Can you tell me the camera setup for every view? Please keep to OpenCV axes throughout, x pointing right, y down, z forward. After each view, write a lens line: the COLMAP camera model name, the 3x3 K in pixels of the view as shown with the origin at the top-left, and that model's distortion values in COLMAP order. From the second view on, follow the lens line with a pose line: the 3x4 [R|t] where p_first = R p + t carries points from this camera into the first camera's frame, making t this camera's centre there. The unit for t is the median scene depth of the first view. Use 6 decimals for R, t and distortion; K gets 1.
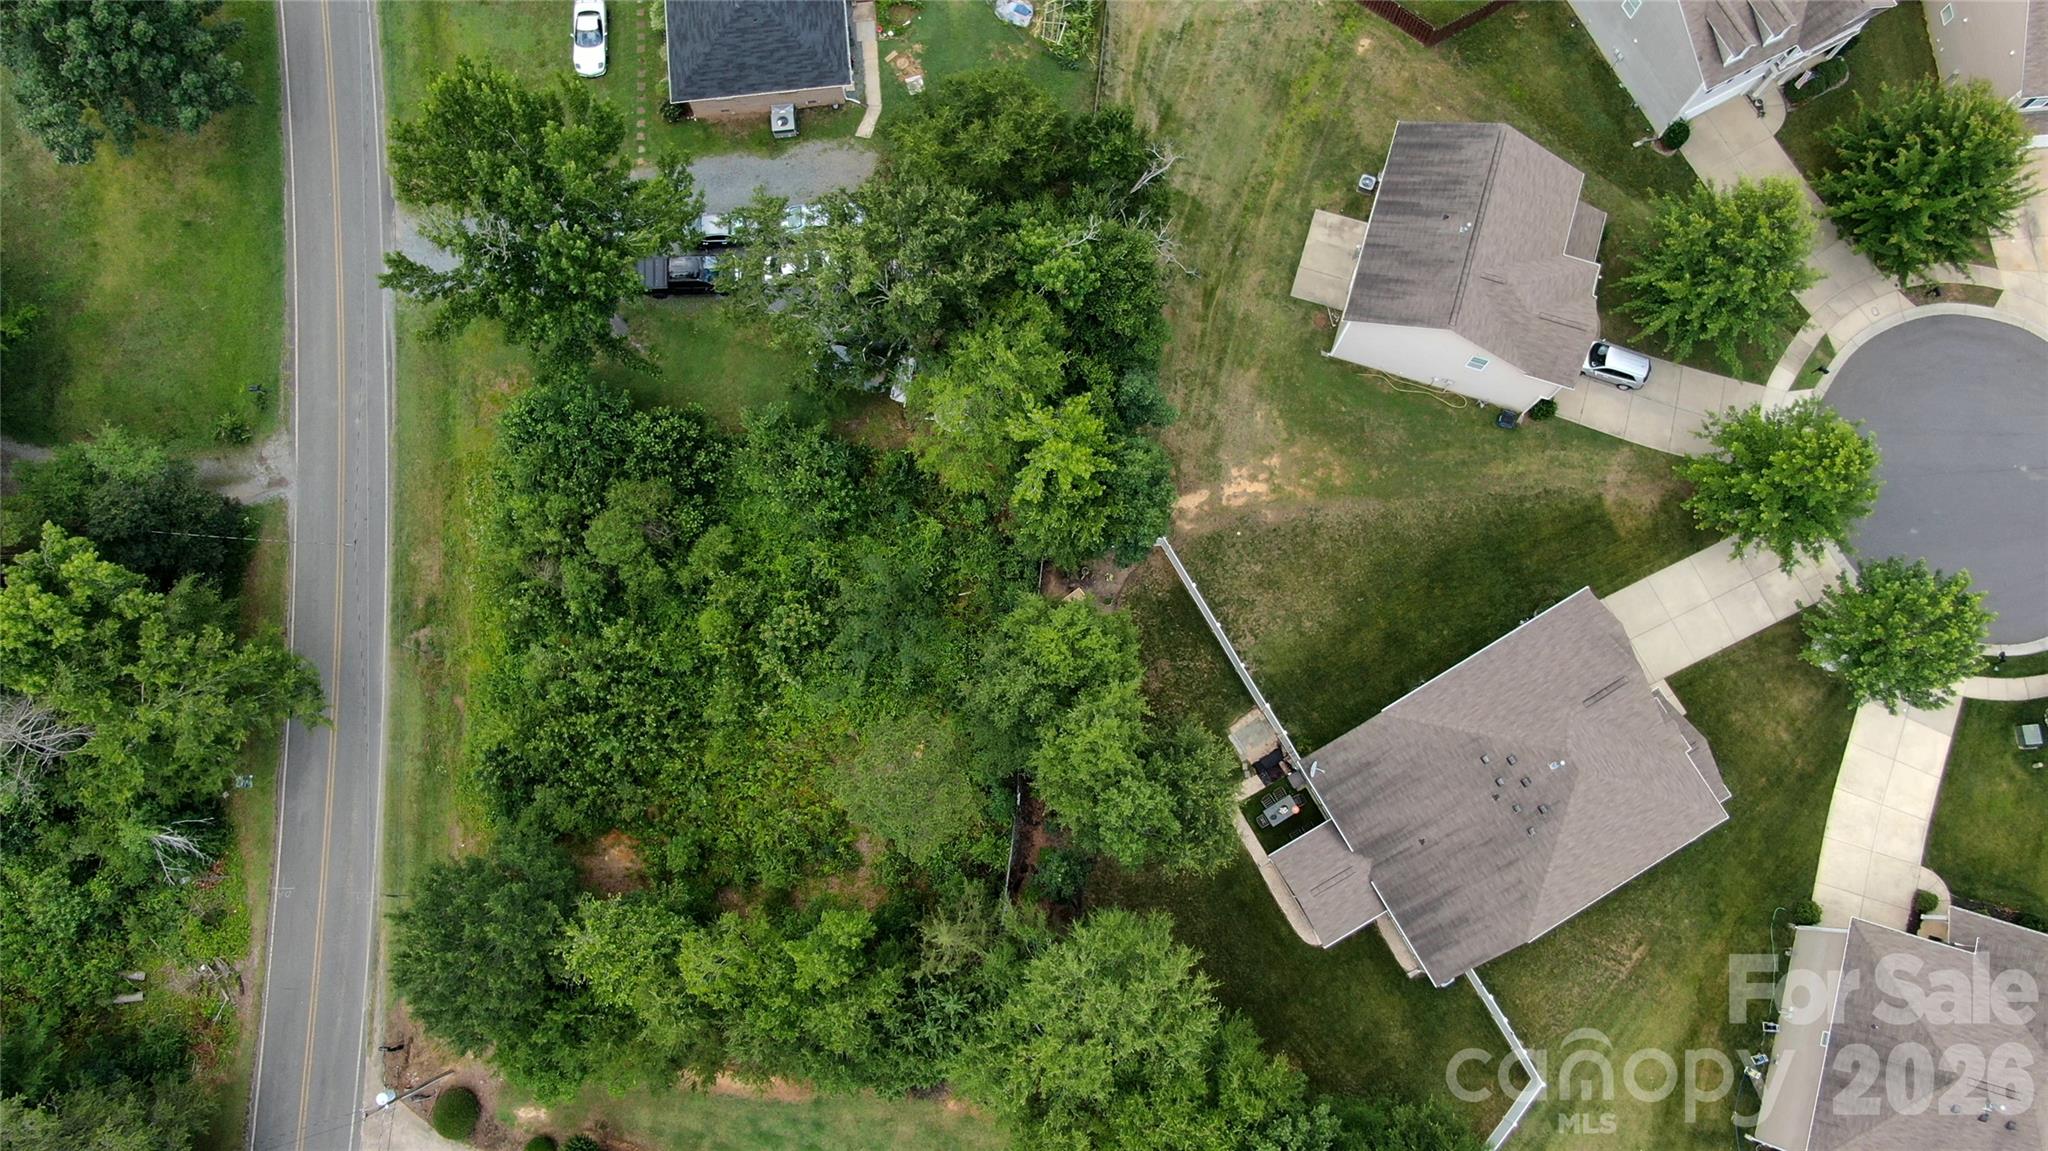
lens RADIAL K [[1485.6, 0, 1025.1], [0, 1485.6, 574.6], [0, 0, 1]] dist [-0.021408, 0.005116]
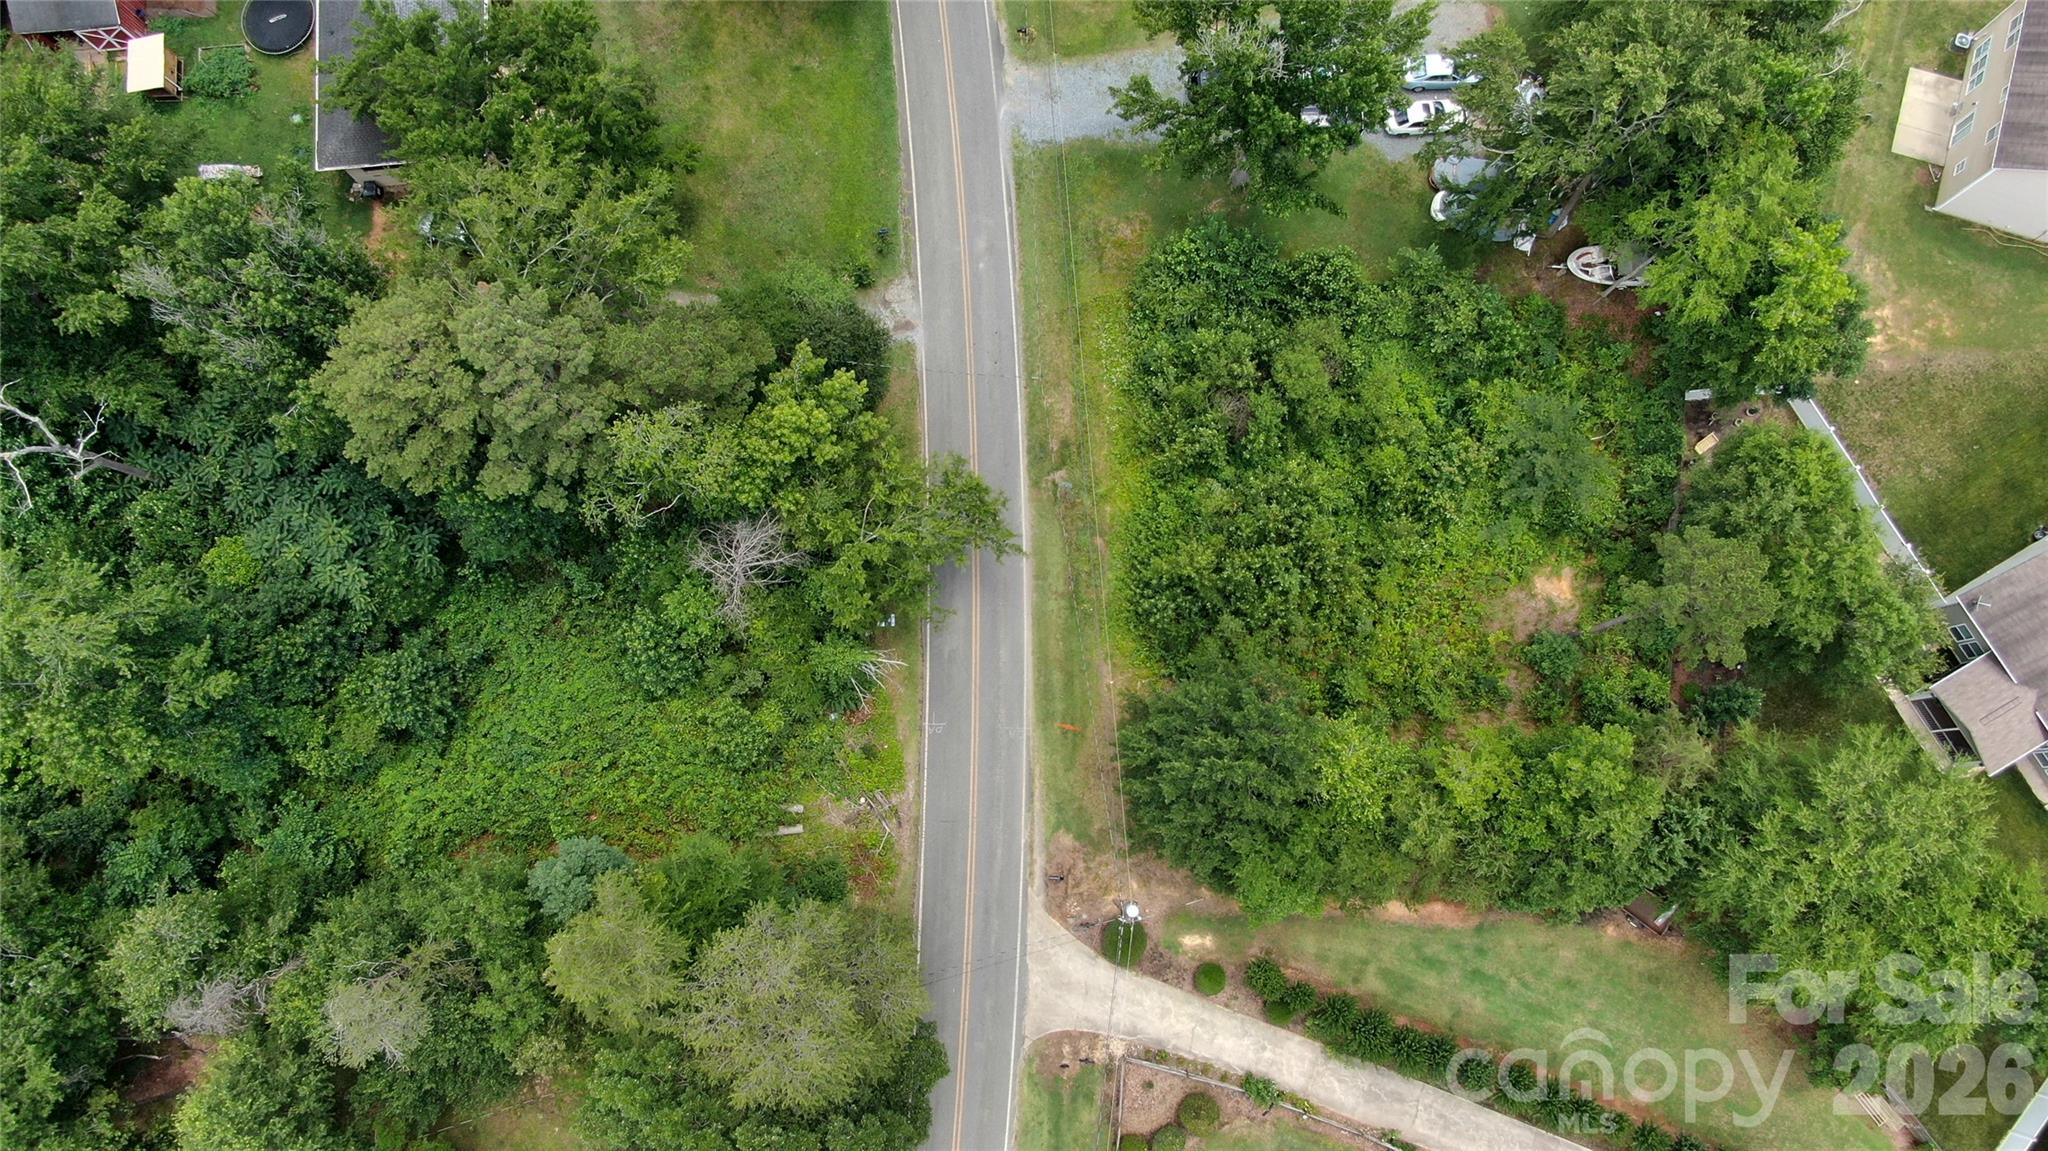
lens RADIAL K [[1485.6, 0, 1023.1], [0, 1485.6, 575.5], [0, 0, 1]] dist [-0.021408, 0.005116]
pose [[0.999966, 0.004536, 0.006840, -0.436670], [-0.004724, 0.999604, 0.027736, 0.079998], [-0.006711, -0.027768, 0.999592, -0.014409]]
